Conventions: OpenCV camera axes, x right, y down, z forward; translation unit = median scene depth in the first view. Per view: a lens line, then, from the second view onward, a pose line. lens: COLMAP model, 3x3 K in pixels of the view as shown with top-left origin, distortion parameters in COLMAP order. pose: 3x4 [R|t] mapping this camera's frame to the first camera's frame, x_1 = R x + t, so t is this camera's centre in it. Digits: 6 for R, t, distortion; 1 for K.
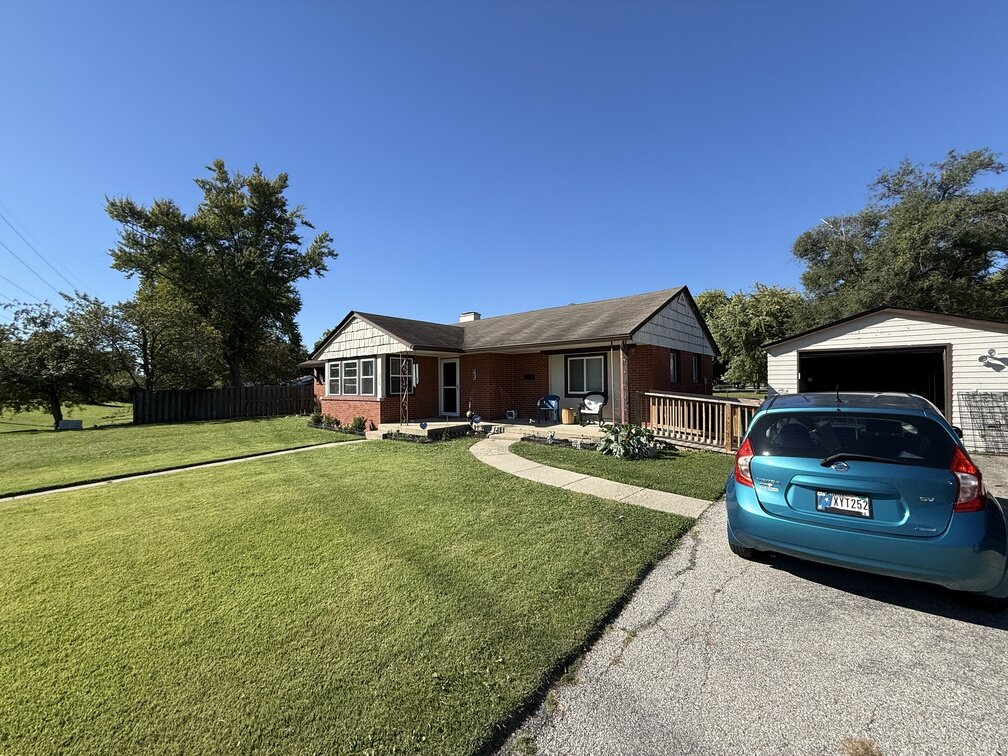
lens RADIAL K [[402.5, 0, 504.7], [0, 402.5, 377.7], [0, 0, 1]] dist [0.001621, 0.000075]
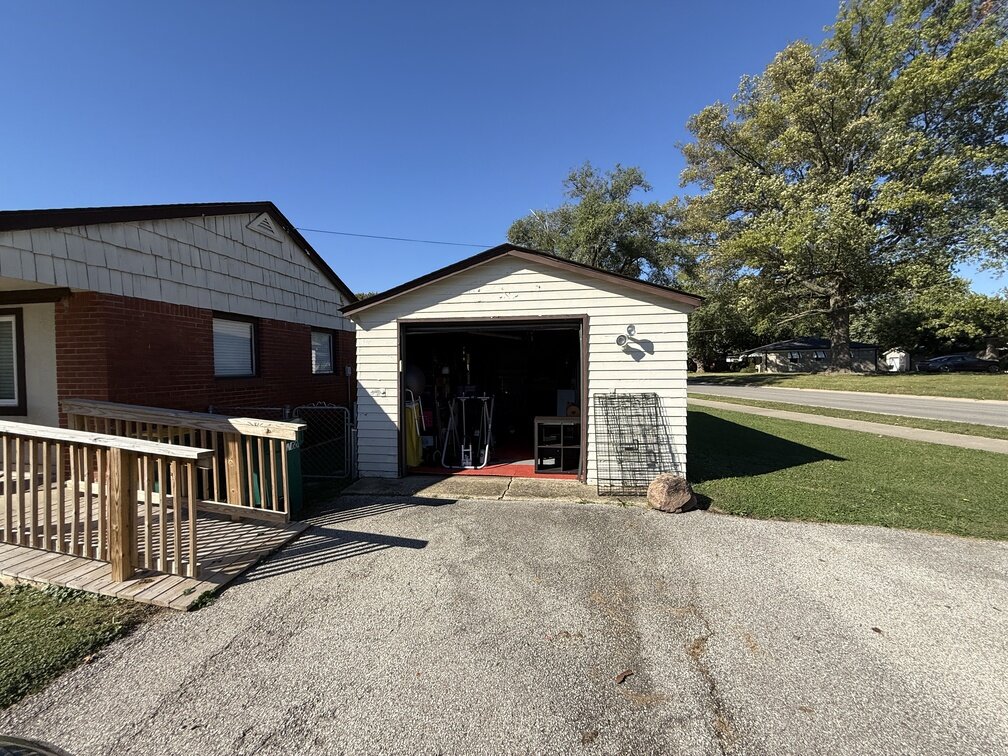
lens RADIAL K [[402.5, 0, 502.1], [0, 402.5, 378.6], [0, 0, 1]] dist [0.001621, 0.000075]
pose [[0.853926, -0.015629, 0.520159, 0.403572], [-0.004332, 0.999301, 0.037136, -0.005738], [-0.520376, -0.033965, 0.853262, 0.323062]]
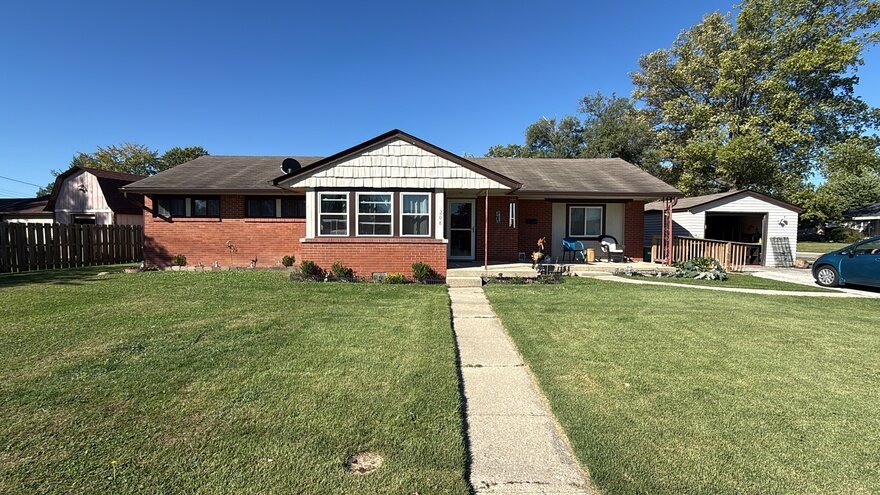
lens RADIAL K [[400.7, 0, 444.5], [0, 400.7, 245.3], [0, 0, 1]] dist [-0.005434, -0.000255]
pose [[0.758113, -0.002116, 0.652120, -0.813095], [-0.027460, 0.999004, 0.035165, 0.030656], [-0.651545, -0.044566, 0.757300, 0.330644]]
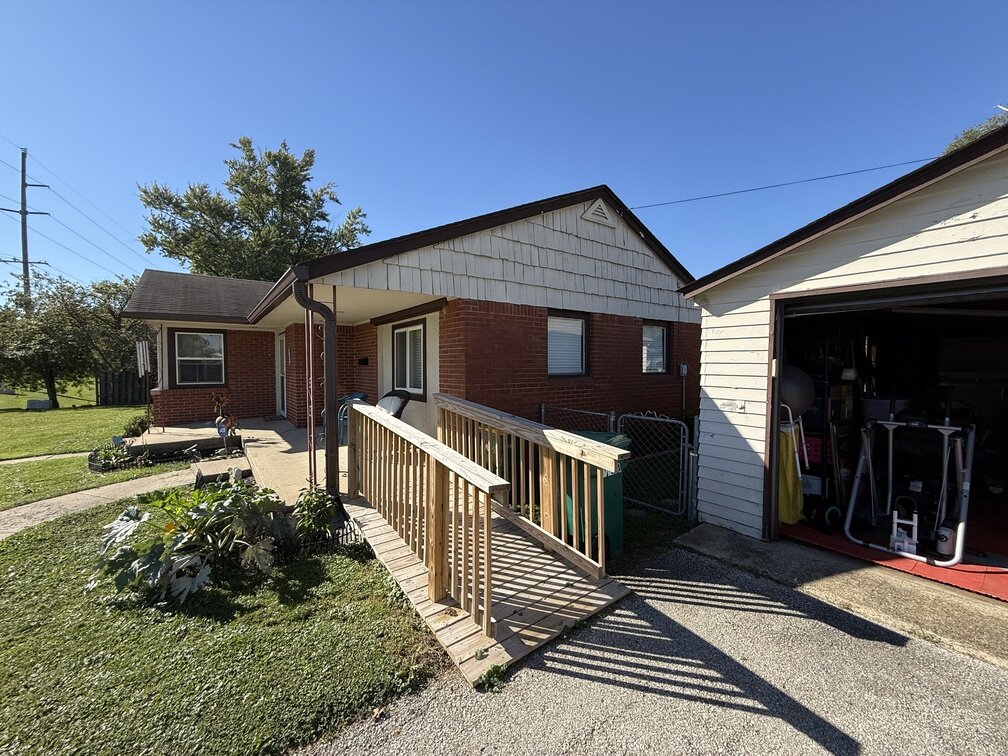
lens RADIAL K [[402.5, 0, 501.5], [0, 402.5, 378.5], [0, 0, 1]] dist [0.001621, 0.000075]
pose [[0.973252, 0.016231, -0.229167, 0.416210], [-0.004763, 0.998712, 0.050506, -0.008321], [0.229692, -0.048064, 0.972076, 0.429718]]
